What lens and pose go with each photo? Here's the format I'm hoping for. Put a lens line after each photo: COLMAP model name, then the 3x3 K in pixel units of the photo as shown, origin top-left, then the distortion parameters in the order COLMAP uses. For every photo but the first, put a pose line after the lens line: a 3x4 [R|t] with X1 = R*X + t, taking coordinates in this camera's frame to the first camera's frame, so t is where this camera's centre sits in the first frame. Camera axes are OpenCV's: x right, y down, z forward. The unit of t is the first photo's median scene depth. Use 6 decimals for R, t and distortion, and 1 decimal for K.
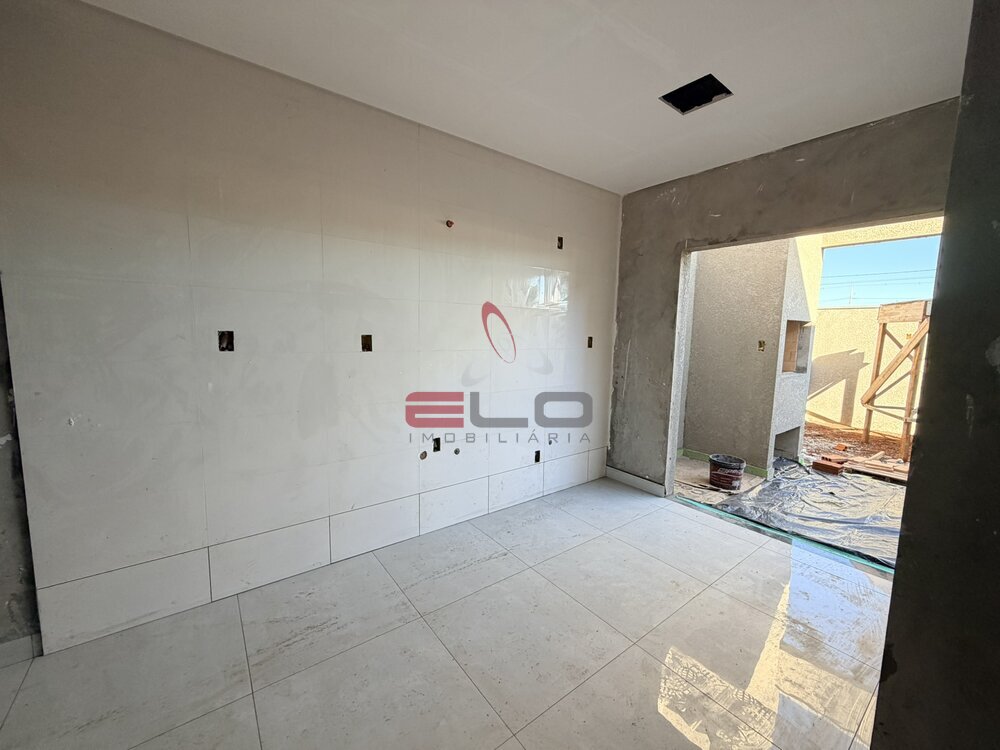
lens RADIAL K [[401.7, 0, 496.8], [0, 401.7, 372.9], [0, 0, 1]] dist [0.000836, -0.000010]
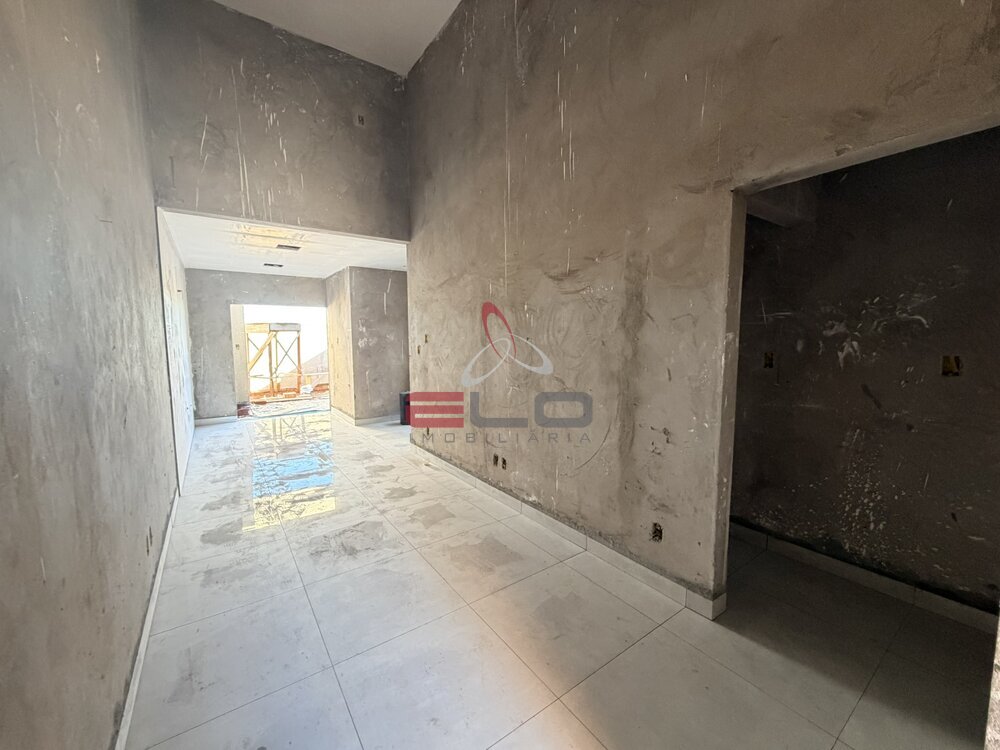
lens RADIAL K [[401.7, 0, 497.8], [0, 401.7, 374.8], [0, 0, 1]] dist [0.000836, -0.000010]
pose [[0.030417, -0.114303, 0.992980, -1.483772], [0.112669, 0.987500, 0.110221, -0.004066], [-0.993167, 0.108526, 0.042915, -0.424781]]
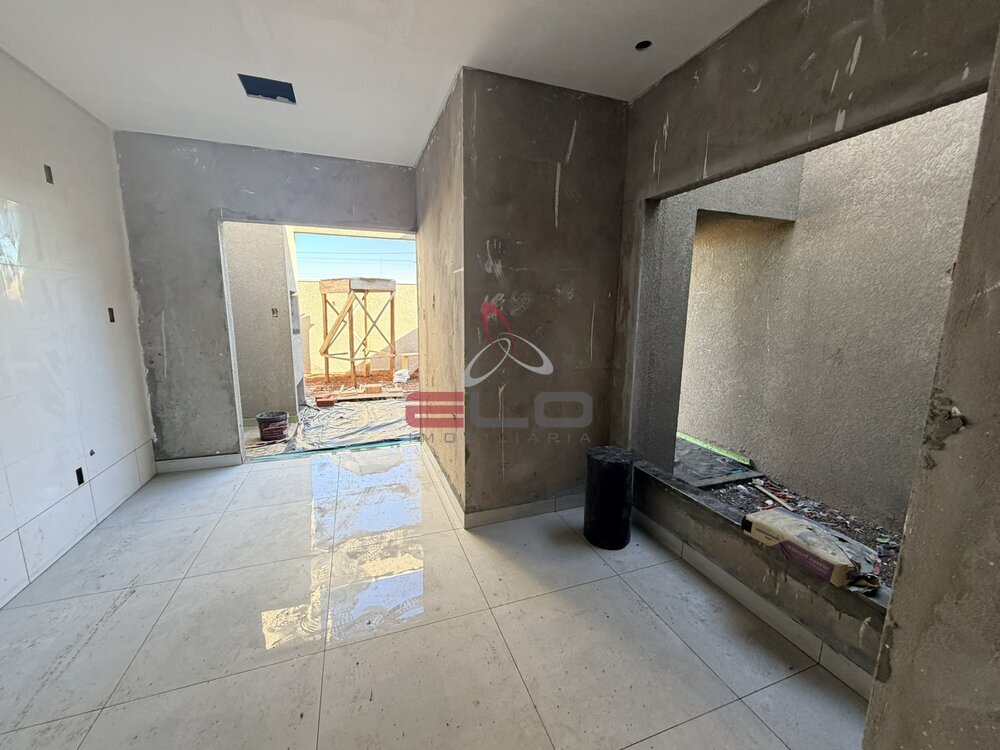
lens RADIAL K [[401.7, 0, 497.7], [0, 401.7, 374.5], [0, 0, 1]] dist [0.000836, -0.000010]
pose [[0.294407, -0.177439, 0.939063, -0.296970], [0.100324, 0.982922, 0.154273, -0.007783], [-0.950400, 0.048791, 0.307181, 0.047273]]
